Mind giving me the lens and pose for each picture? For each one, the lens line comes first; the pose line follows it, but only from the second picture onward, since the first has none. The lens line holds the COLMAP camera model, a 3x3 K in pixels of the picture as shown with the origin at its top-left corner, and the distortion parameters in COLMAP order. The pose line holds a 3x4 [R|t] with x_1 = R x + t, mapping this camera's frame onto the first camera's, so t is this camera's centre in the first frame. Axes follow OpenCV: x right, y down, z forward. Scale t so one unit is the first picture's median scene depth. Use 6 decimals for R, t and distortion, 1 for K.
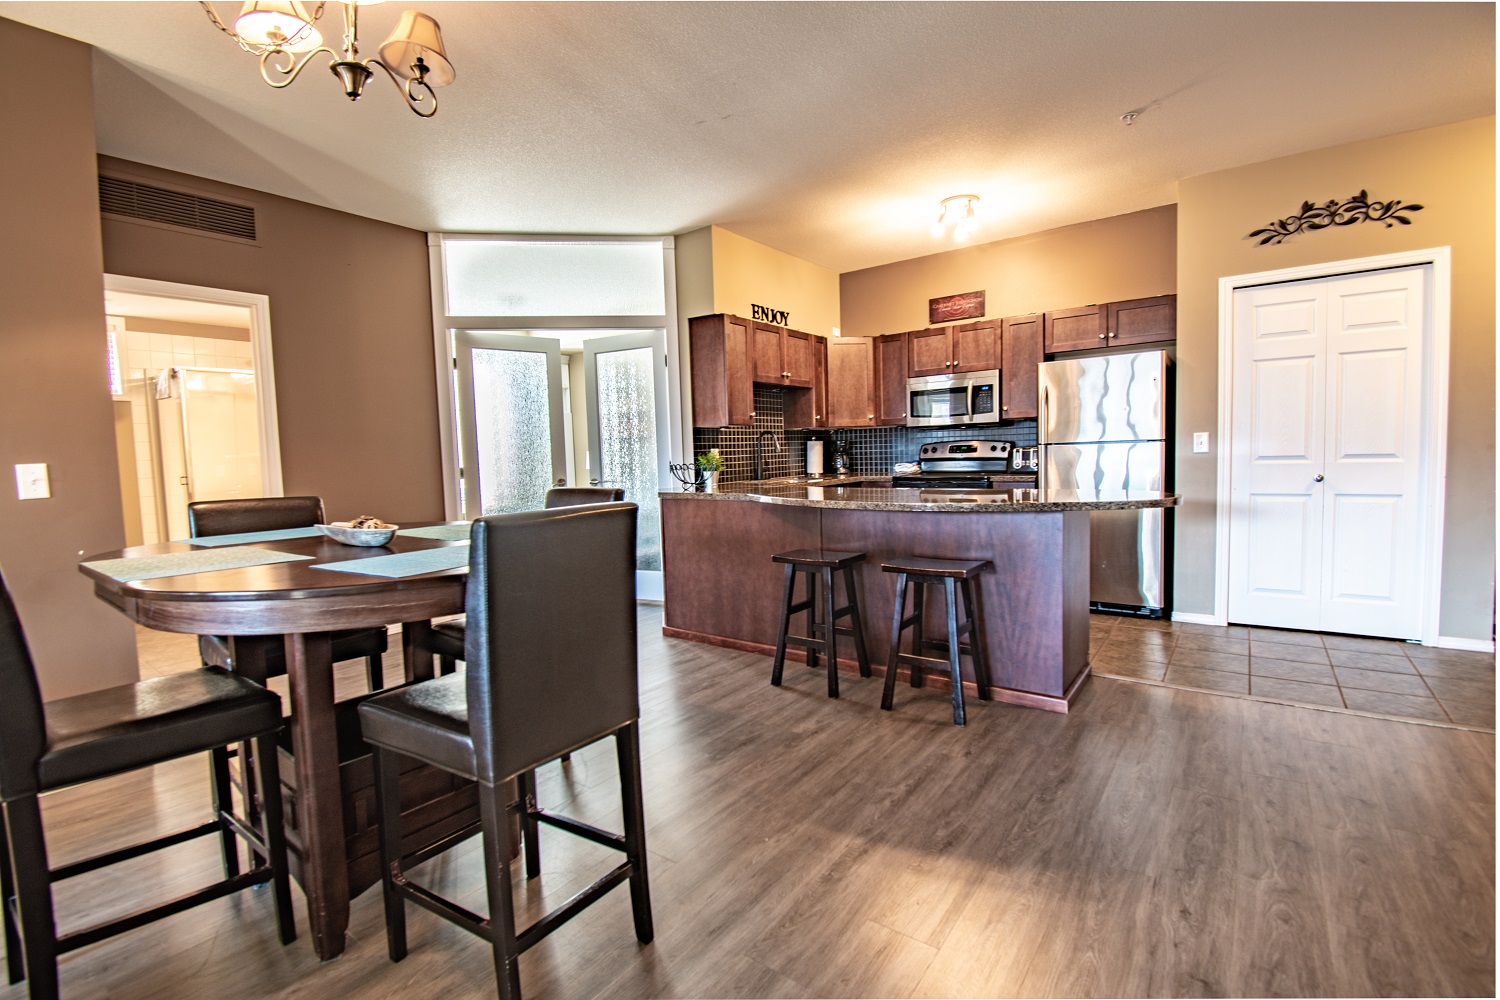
lens RADIAL K [[674.0, 0, 750.0], [0, 674.0, 500.0], [0, 0, 1]] dist [0.014520, -0.025173]
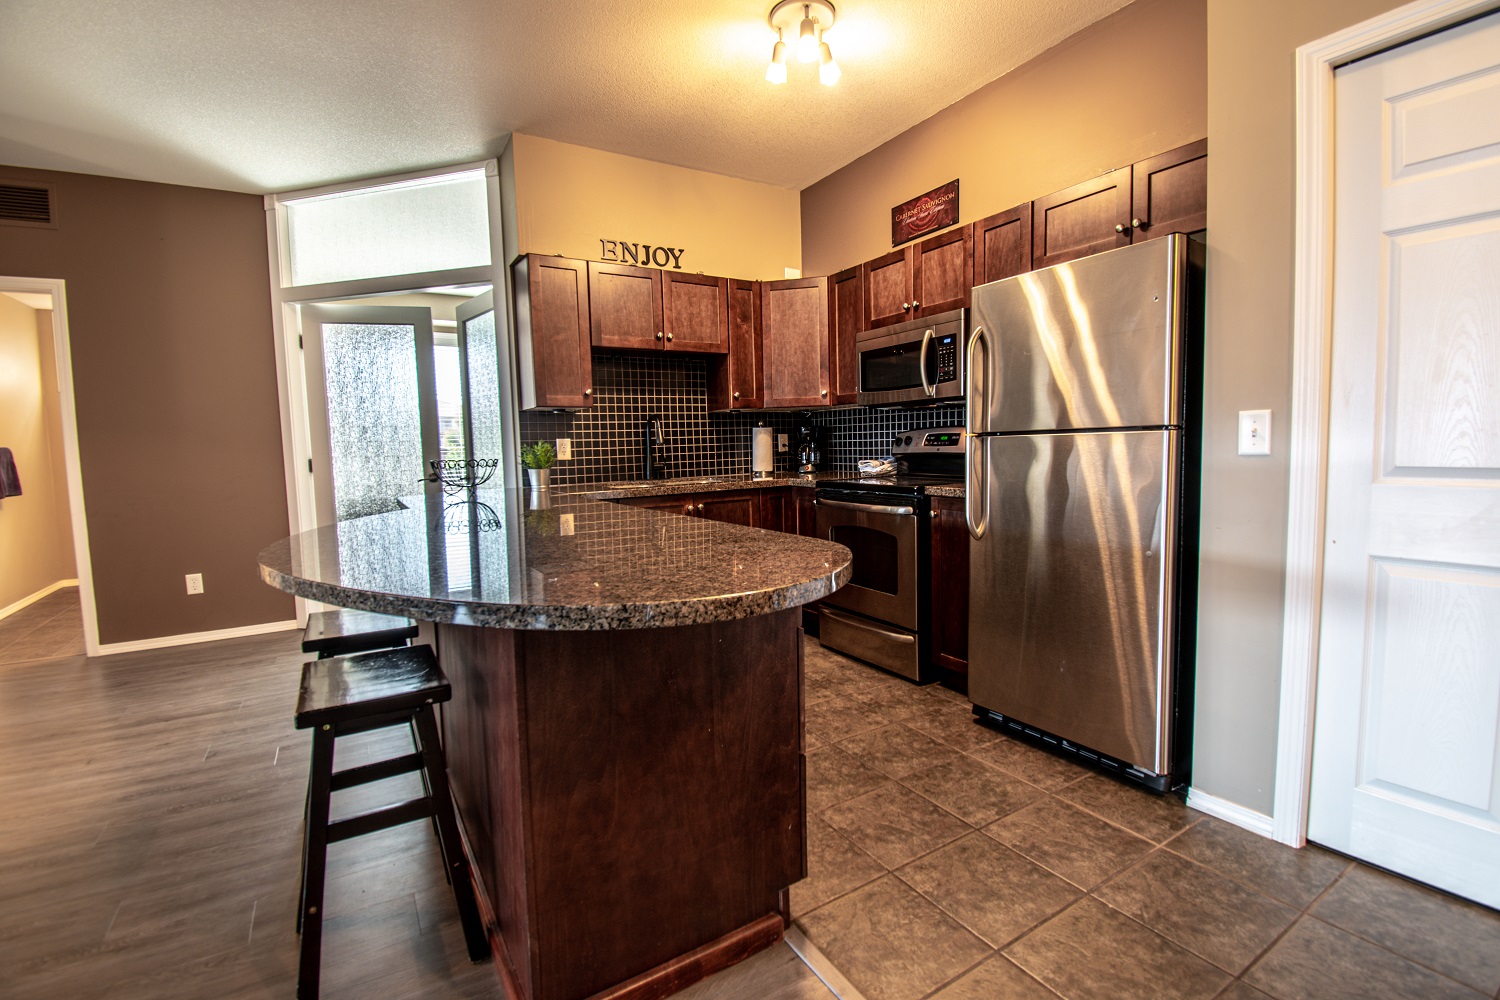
lens RADIAL K [[674.0, 0, 750.0], [0, 674.0, 500.0], [0, 0, 1]] dist [0.014520, -0.025173]
pose [[0.928725, 0.037307, -0.368887, 0.414123], [-0.028477, 0.999163, 0.029354, -0.034886], [0.369674, -0.016757, 0.929010, 0.366117]]
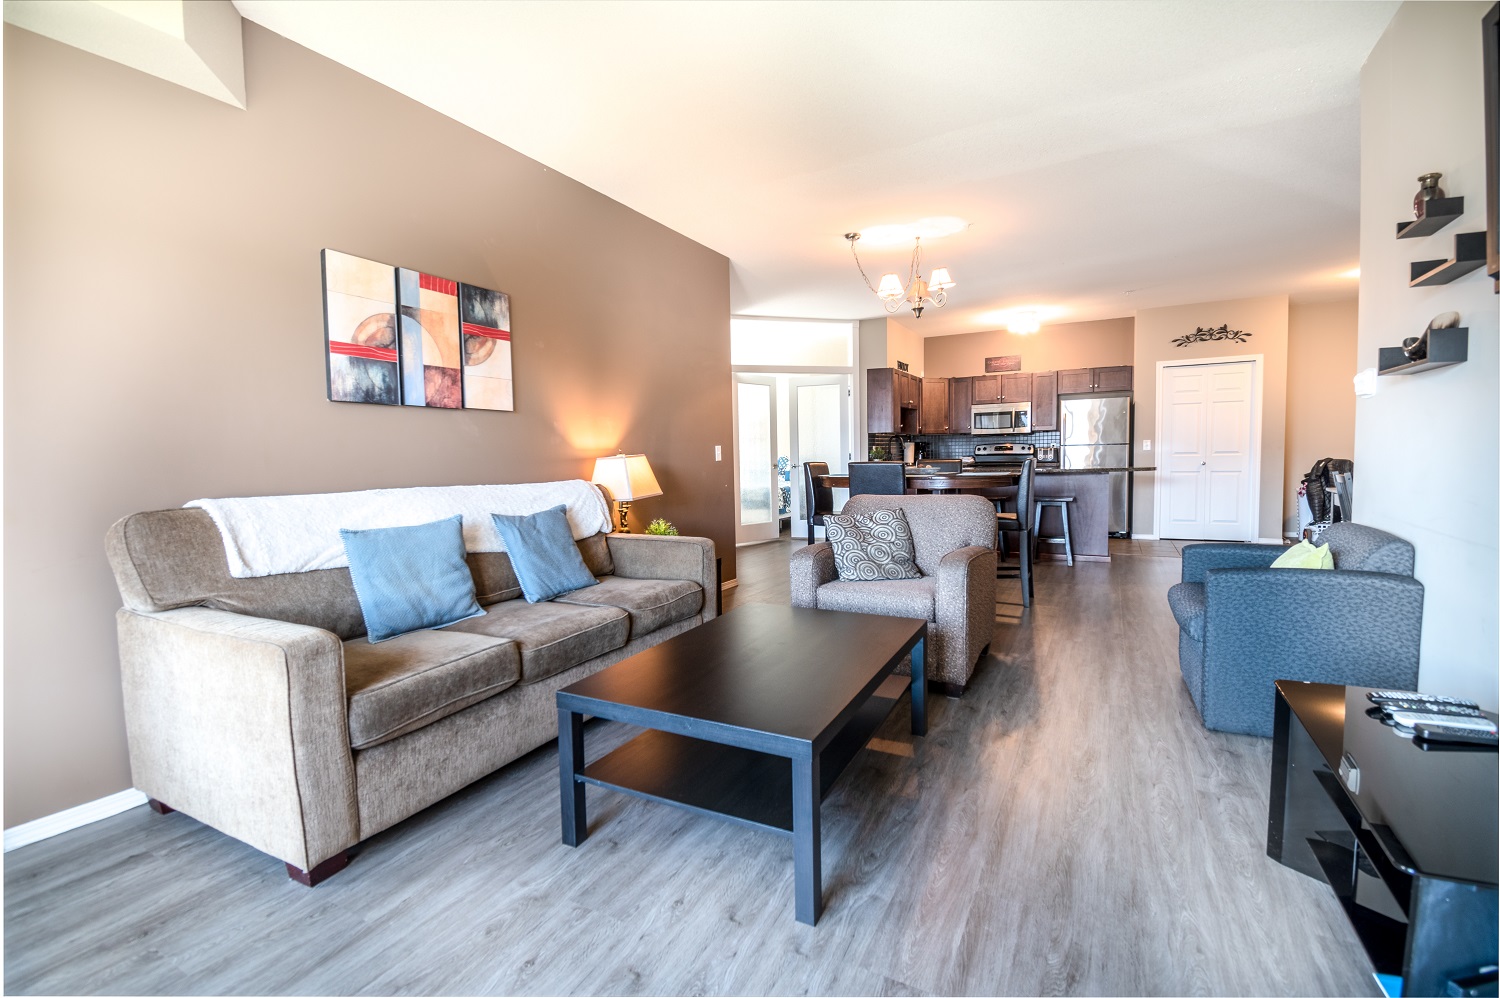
lens RADIAL K [[674.0, 0, 750.0], [0, 674.0, 499.0], [0, 0, 1]] dist [0.014520, -0.025173]
pose [[0.988352, -0.000652, 0.152185, -0.595940], [0.001599, 0.999980, -0.006101, 0.062651], [-0.152178, 0.006273, 0.988333, -0.586075]]
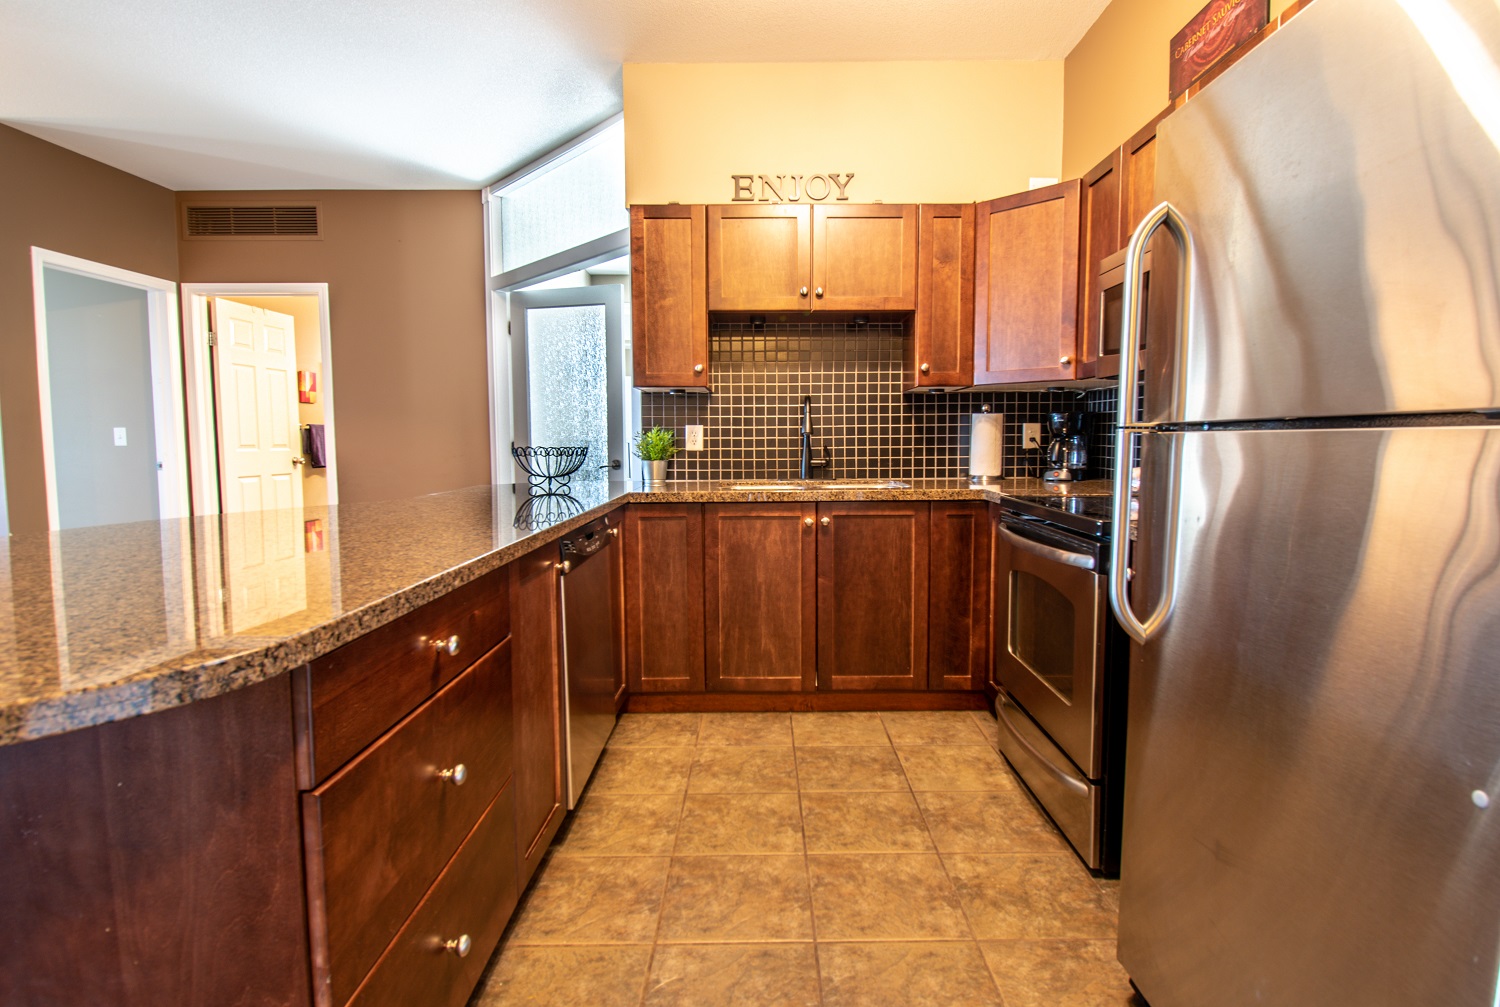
lens RADIAL K [[715.9, 0, 746.9], [0, 715.9, 491.1], [0, 0, 1]] dist [0.019076, -0.023785]
pose [[0.579768, 0.089843, -0.809813, 0.513671], [-0.071978, 0.995664, 0.058930, -0.056410], [0.811596, 0.024123, 0.583721, 0.634292]]
